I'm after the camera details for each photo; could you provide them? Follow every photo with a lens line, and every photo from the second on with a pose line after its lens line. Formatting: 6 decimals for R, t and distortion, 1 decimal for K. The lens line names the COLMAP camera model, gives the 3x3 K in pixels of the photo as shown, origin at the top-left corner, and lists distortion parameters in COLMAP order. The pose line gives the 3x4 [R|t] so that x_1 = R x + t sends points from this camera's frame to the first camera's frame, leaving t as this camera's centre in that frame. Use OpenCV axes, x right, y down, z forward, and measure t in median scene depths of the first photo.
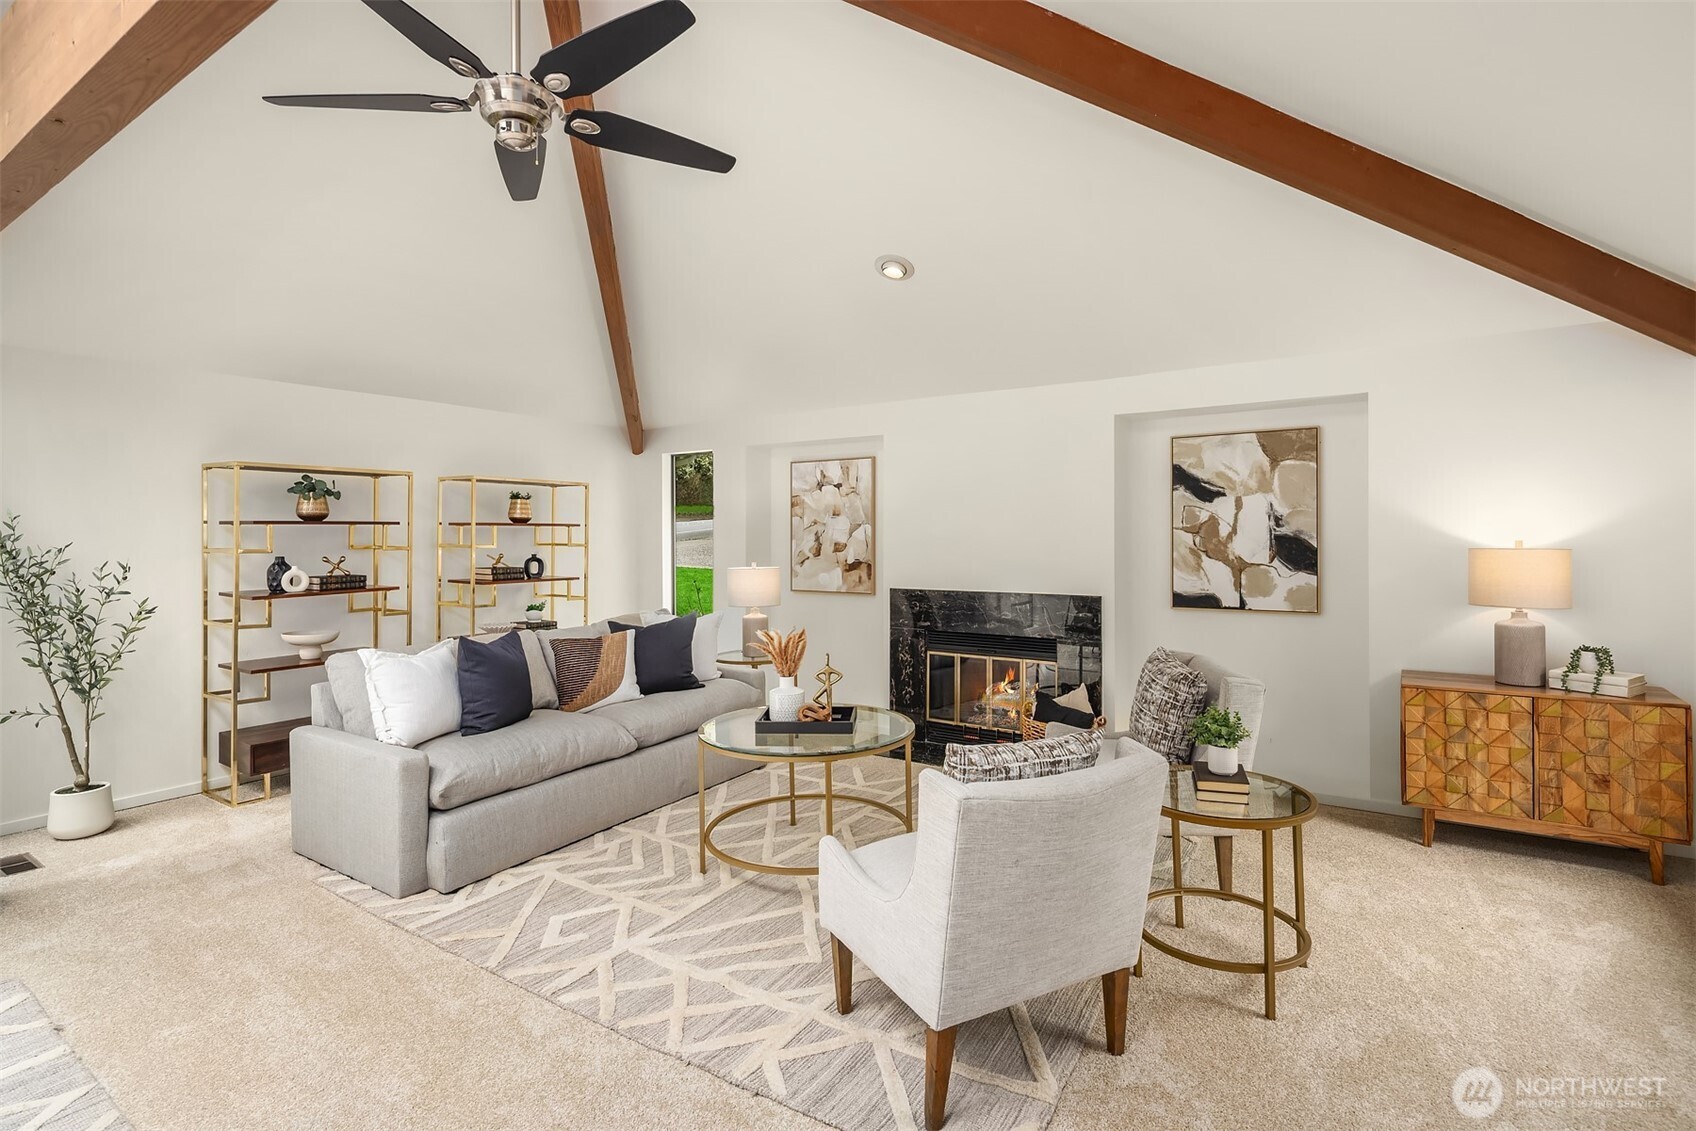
lens RADIAL K [[828.2, 0, 854.8], [0, 828.2, 538.1], [0, 0, 1]] dist [0.001982, 0.000193]
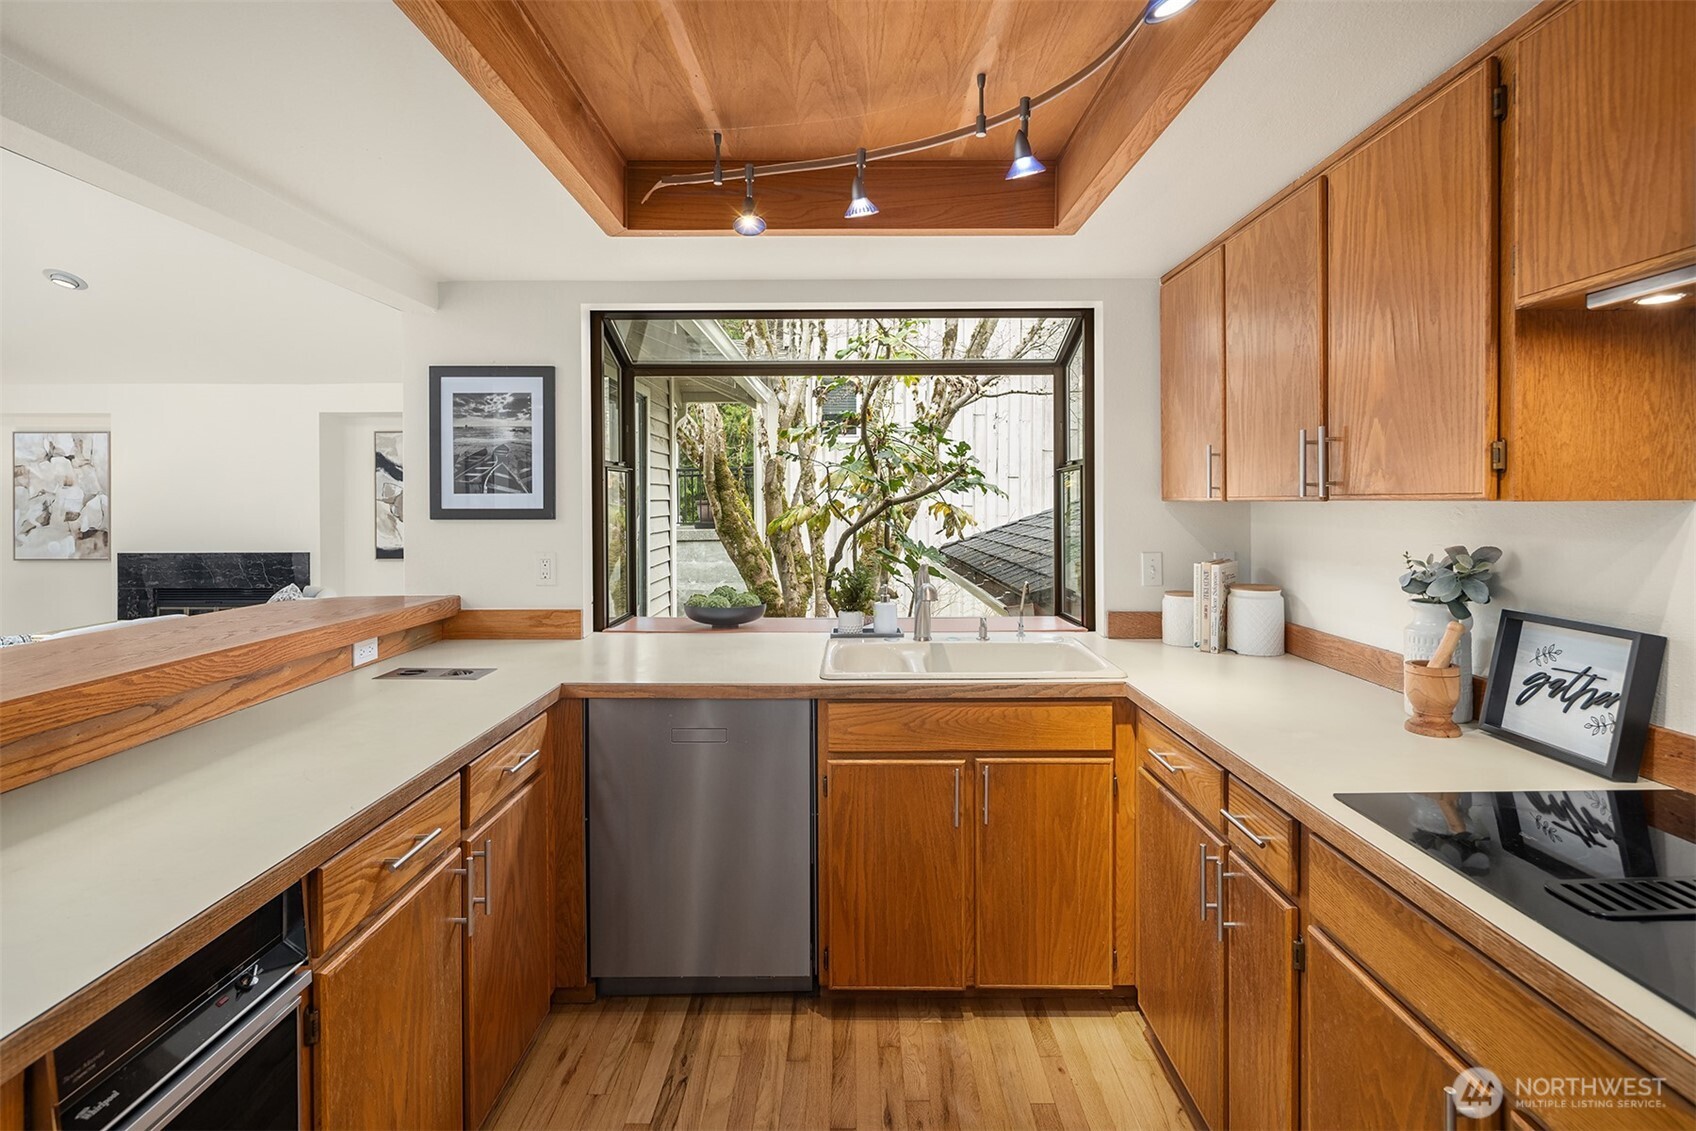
lens RADIAL K [[810.8, 0, 847.6], [0, 810.8, 510.1], [0, 0, 1]] dist [0.000647, -0.001050]
pose [[0.831385, -0.003233, 0.555687, 0.293084], [0.001199, 0.999991, 0.004025, 0.000178], [-0.555695, -0.002680, 0.831382, -0.510935]]
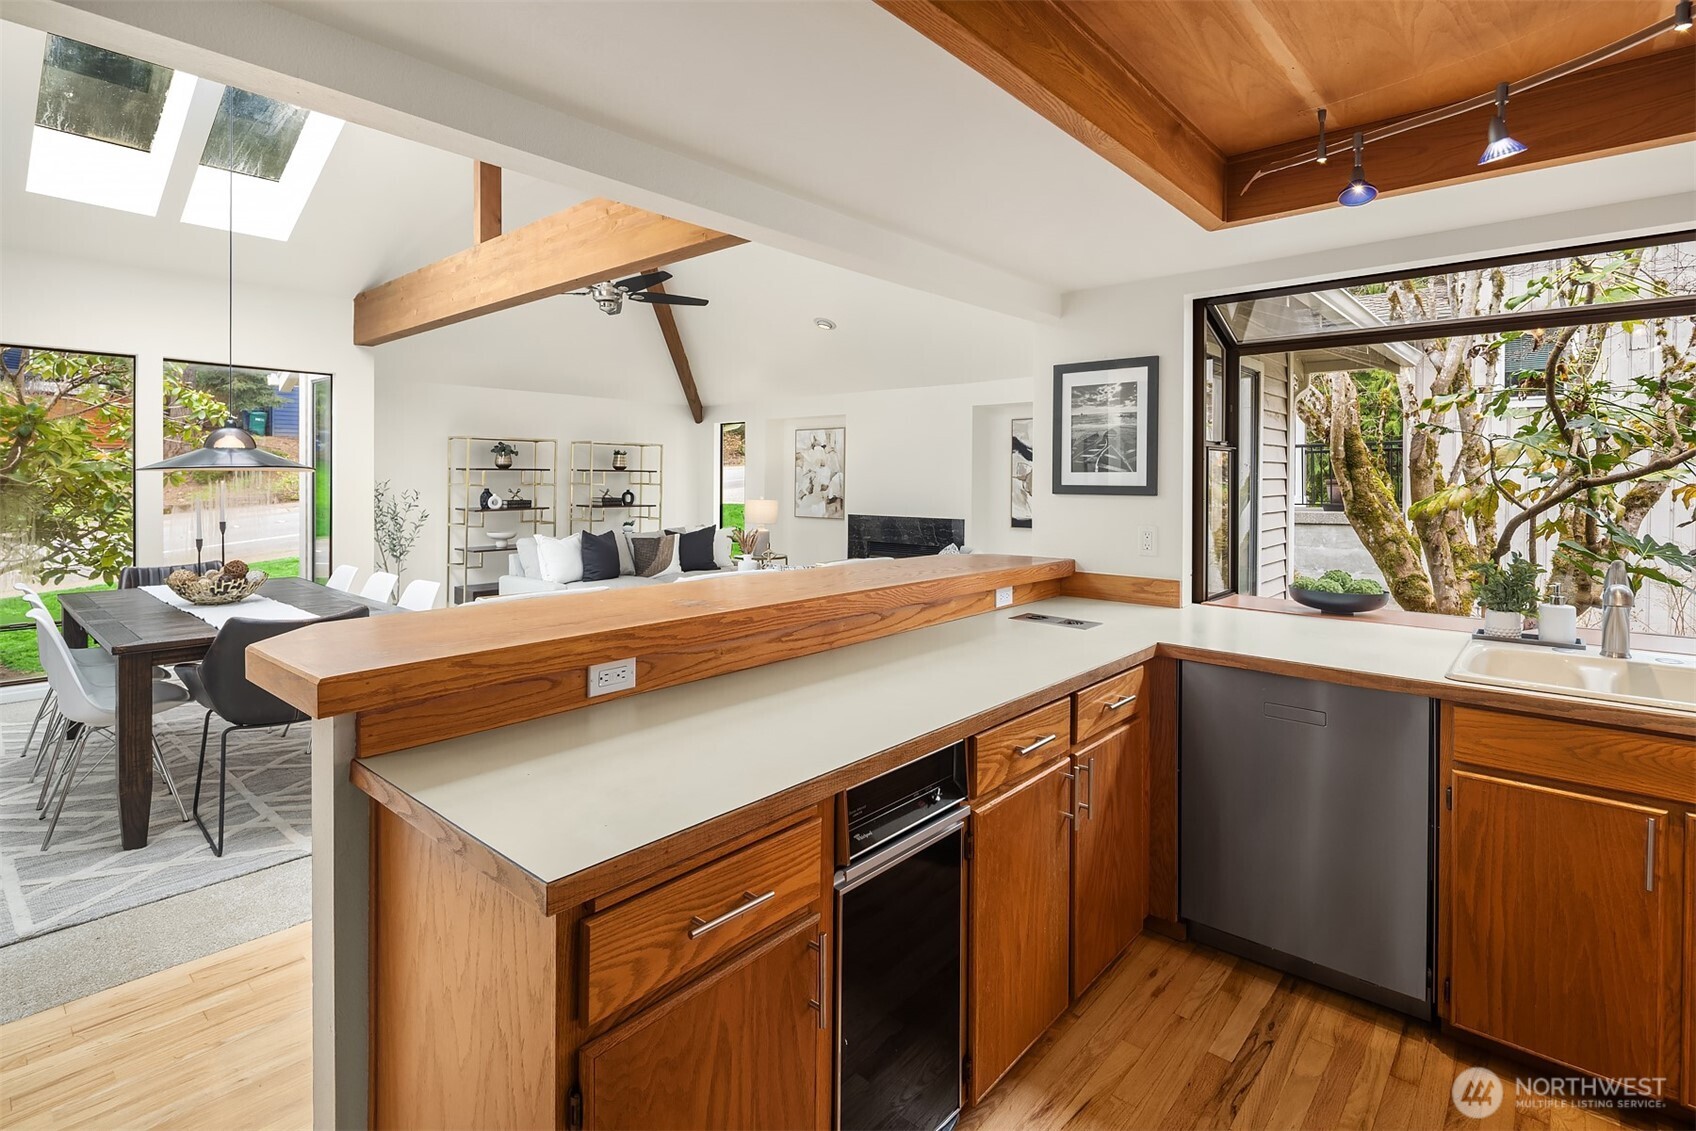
lens RADIAL K [[820.5, 0, 851.1], [0, 820.5, 481.9], [0, 0, 1]] dist [0.000707, -0.001007]
pose [[0.991486, 0.010060, -0.129828, 0.286093], [-0.010176, 0.999948, -0.000227, 0.000645], [0.129819, 0.001546, 0.991537, -0.596945]]
